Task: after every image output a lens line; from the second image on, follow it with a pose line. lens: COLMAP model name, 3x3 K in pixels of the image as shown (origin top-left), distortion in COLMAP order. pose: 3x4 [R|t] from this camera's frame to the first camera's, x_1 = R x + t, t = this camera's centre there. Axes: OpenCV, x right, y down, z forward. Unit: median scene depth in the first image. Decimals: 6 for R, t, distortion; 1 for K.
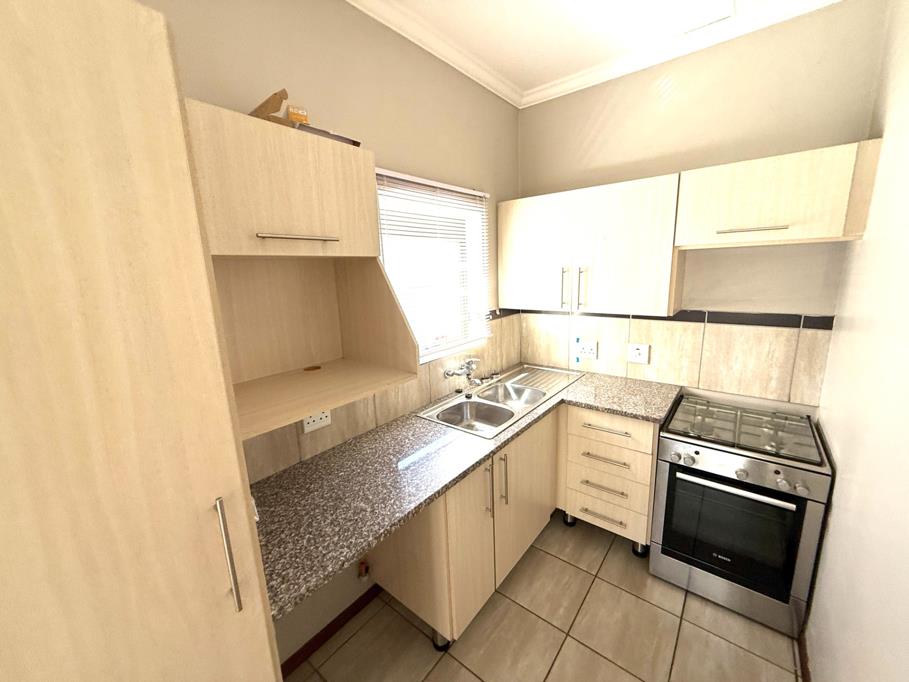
lens RADIAL K [[360.1, 0, 452.6], [0, 360.1, 340.9], [0, 0, 1]] dist [-0.001876, 0.000050]
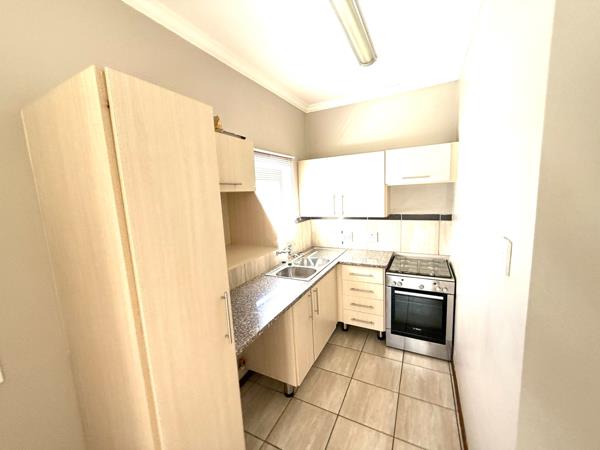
lens RADIAL K [[237.7, 0, 298.7], [0, 237.7, 224.9], [0, 0, 1]] dist [-0.001876, 0.000050]
pose [[0.979403, -0.039621, 0.197988, -0.167443], [0.053809, 0.996315, -0.066797, 0.042871], [-0.194612, 0.076075, 0.977926, -0.250372]]
